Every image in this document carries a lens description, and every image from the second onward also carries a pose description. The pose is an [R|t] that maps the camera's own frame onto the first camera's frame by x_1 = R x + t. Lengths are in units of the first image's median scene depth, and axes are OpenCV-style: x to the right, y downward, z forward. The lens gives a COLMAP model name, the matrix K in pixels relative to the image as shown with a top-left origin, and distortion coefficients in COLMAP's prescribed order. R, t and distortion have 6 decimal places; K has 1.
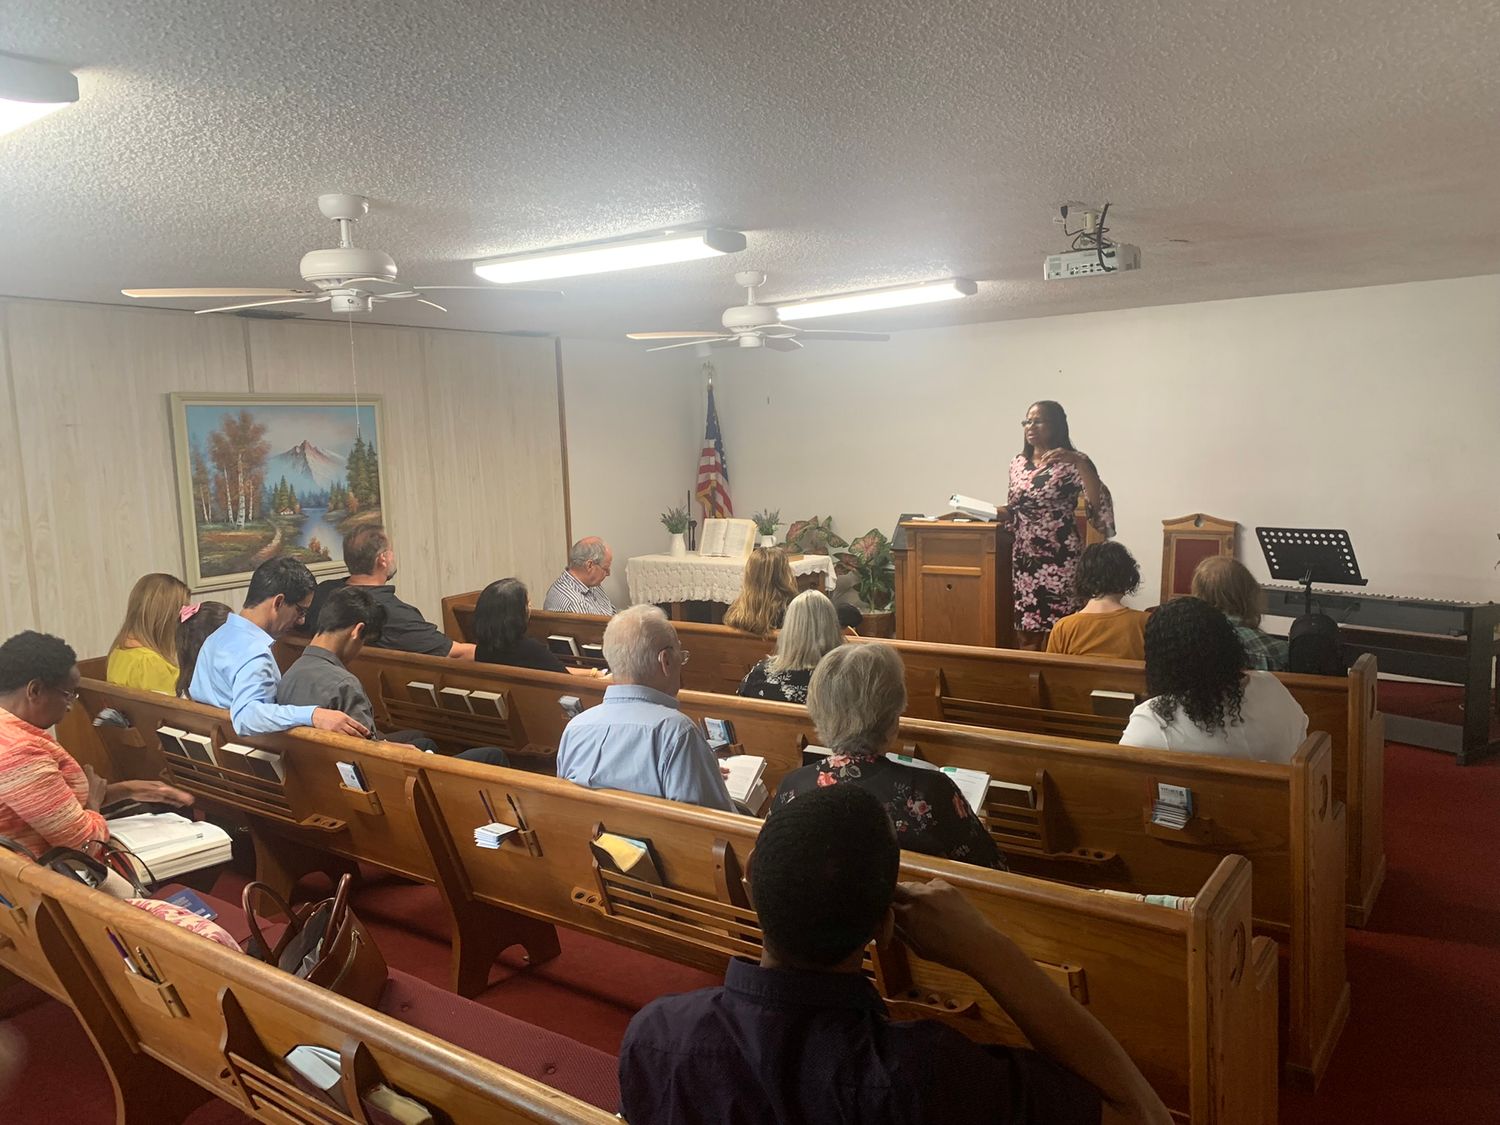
lens RADIAL K [[1134.5, 0, 748.9], [0, 1134.5, 575.2], [0, 0, 1]] dist [0.022603, -0.011656]
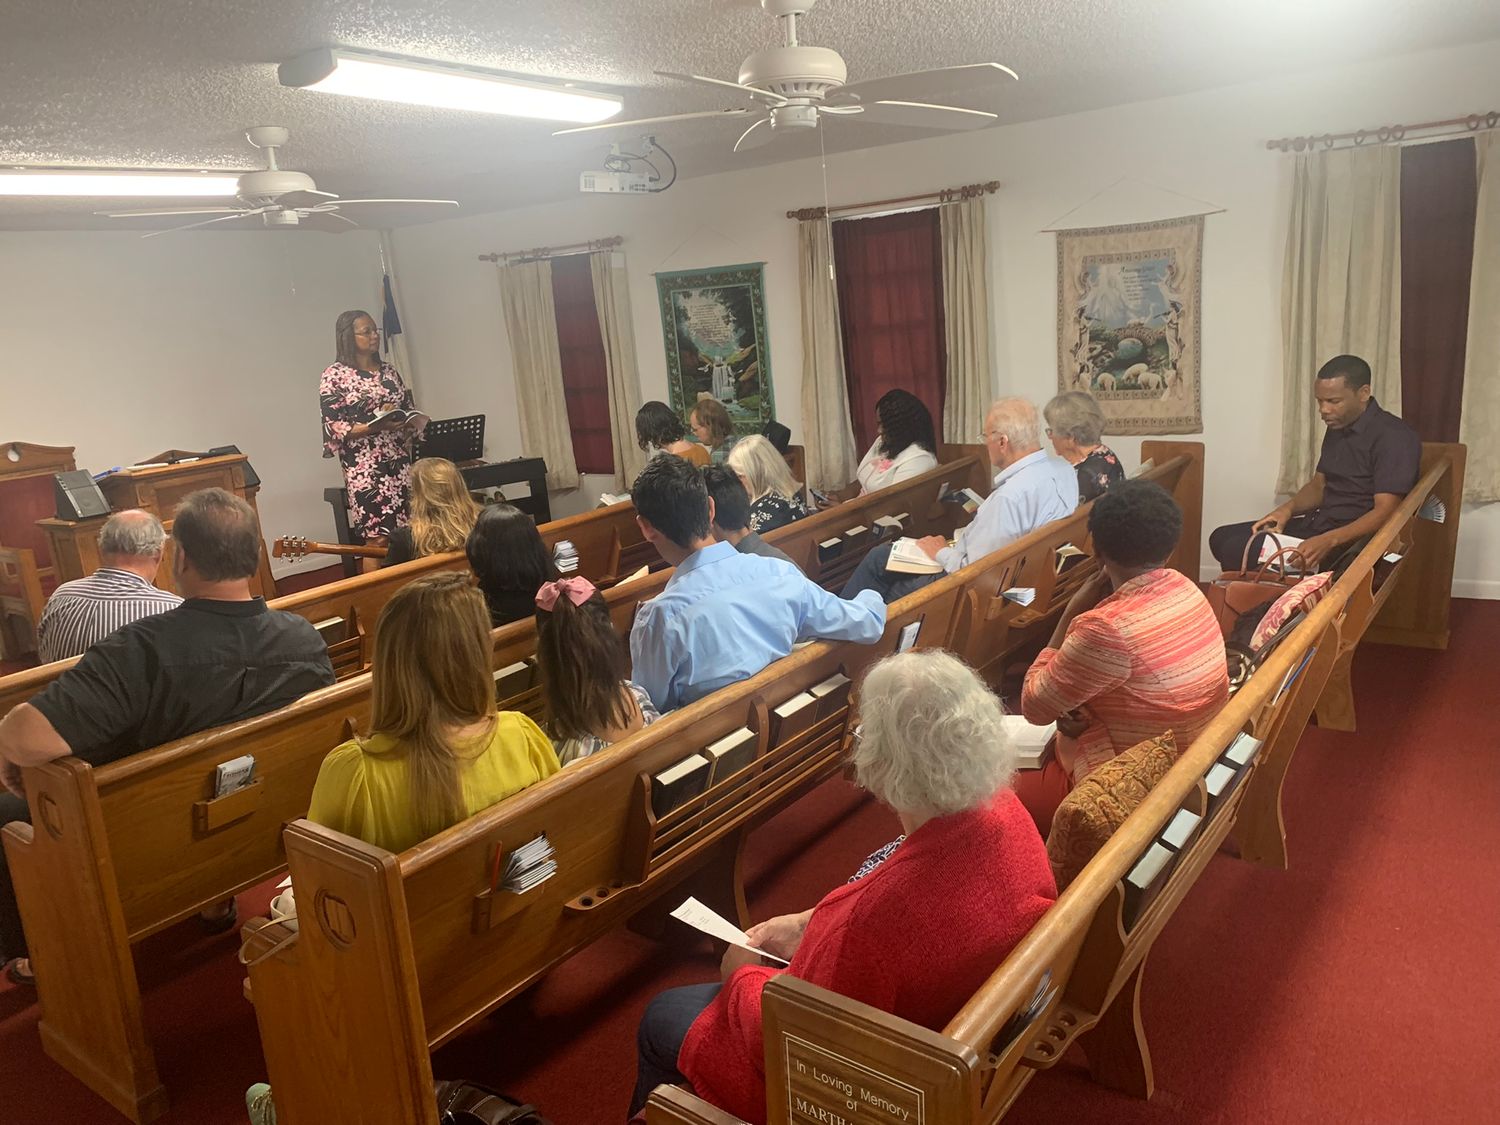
lens RADIAL K [[1134.5, 0, 748.9], [0, 1134.5, 575.2], [0, 0, 1]] dist [0.022603, -0.011656]
pose [[0.021275, -0.200739, 0.979414, -1.110225], [0.206781, 0.959337, 0.192132, -0.072172], [-0.978156, 0.198436, 0.061919, 0.927342]]
